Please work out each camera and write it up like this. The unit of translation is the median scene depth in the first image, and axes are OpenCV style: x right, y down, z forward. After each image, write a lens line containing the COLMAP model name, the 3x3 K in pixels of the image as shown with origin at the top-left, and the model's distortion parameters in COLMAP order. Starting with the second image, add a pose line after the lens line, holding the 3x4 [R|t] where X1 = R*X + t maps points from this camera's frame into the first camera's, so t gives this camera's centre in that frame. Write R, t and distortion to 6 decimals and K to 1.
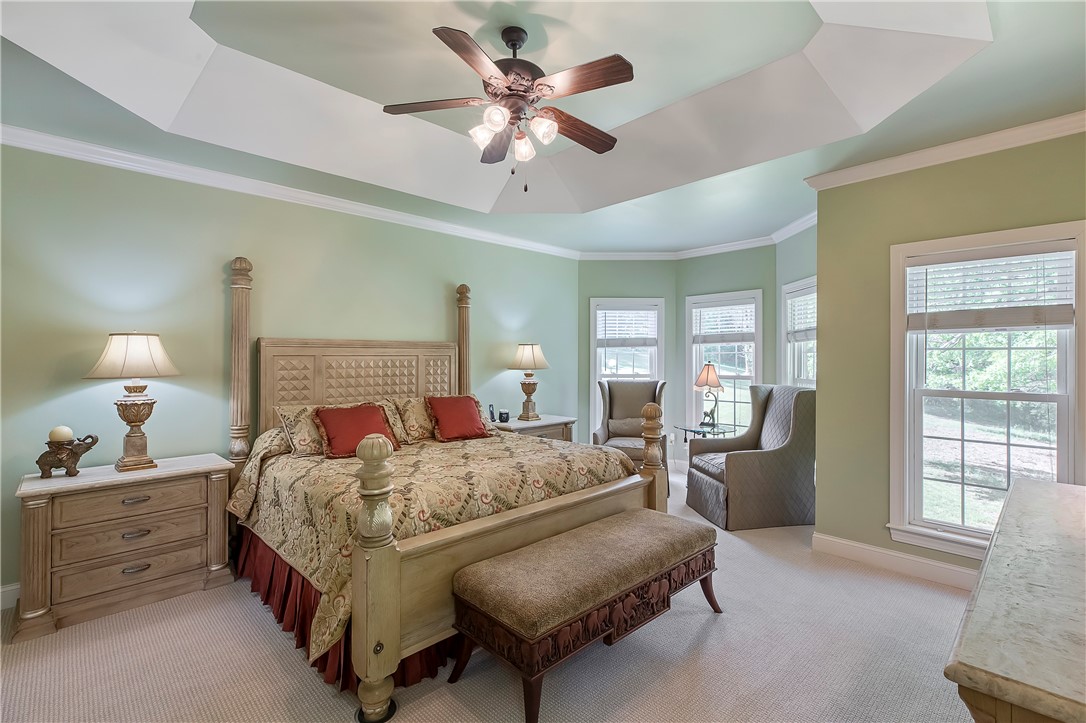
lens RADIAL K [[504.5, 0, 548.2], [0, 504.5, 357.8], [0, 0, 1]] dist [-0.005452, 0.000302]
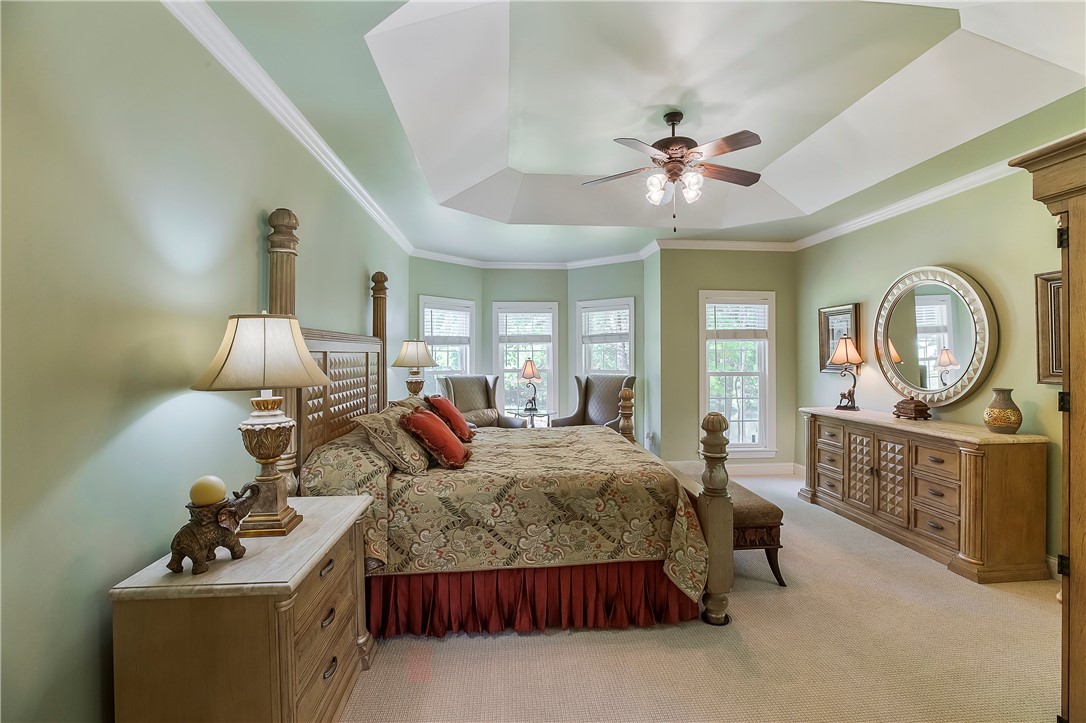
lens RADIAL K [[504.5, 0, 569.0], [0, 504.5, 357.3], [0, 0, 1]] dist [-0.005452, 0.000302]
pose [[0.616293, -0.002277, 0.787514, -0.610709], [-0.000736, 0.999994, 0.003467, 0.001096], [-0.787517, -0.002716, 0.616287, 0.179736]]
